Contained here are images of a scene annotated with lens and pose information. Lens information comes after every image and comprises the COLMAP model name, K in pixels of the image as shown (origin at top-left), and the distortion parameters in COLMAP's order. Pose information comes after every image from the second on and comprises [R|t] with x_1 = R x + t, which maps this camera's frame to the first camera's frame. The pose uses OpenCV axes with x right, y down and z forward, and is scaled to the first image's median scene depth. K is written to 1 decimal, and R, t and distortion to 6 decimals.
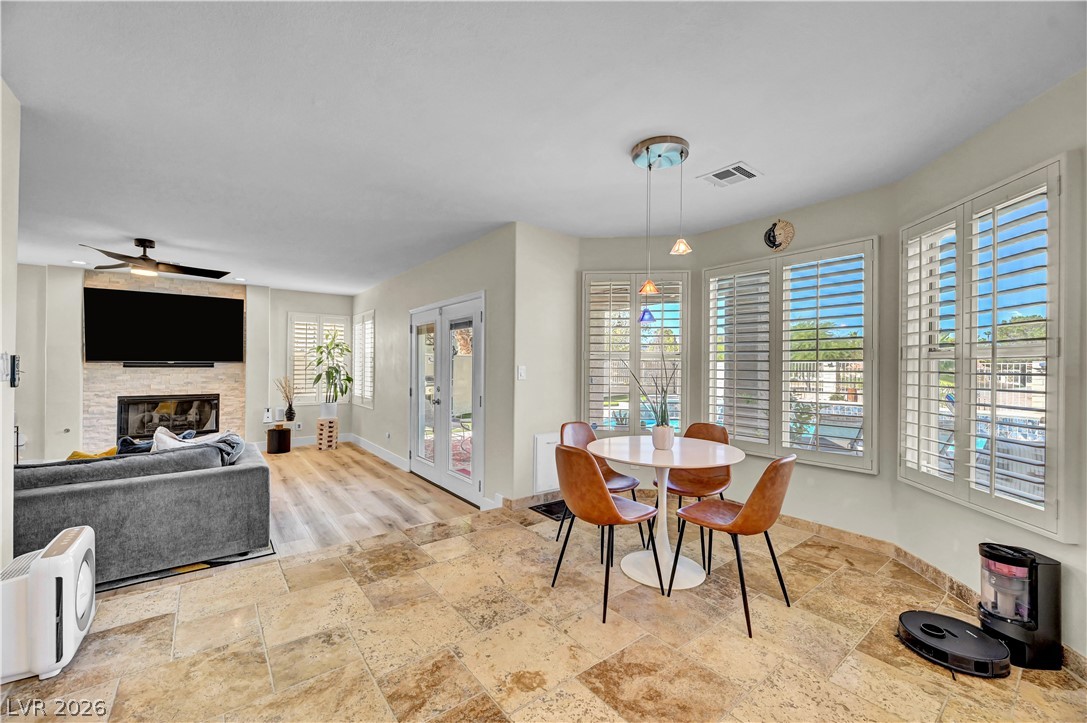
lens RADIAL K [[430.9, 0, 545.4], [0, 430.9, 363.1], [0, 0, 1]] dist [0.003330, -0.000317]
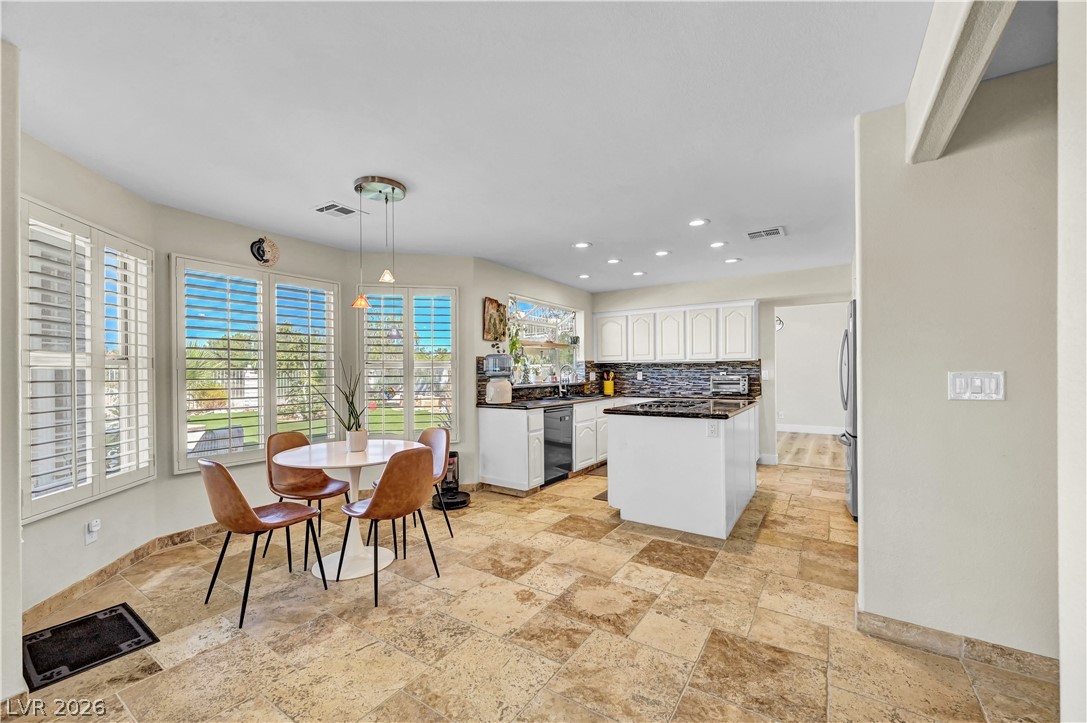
lens RADIAL K [[430.9, 0, 541.7], [0, 430.9, 371.0], [0, 0, 1]] dist [0.003330, -0.000317]
pose [[-0.306187, -0.006455, 0.951949, -0.394532], [-0.005260, 0.999973, 0.005089, -0.004619], [-0.951957, -0.003449, -0.306213, 0.387740]]
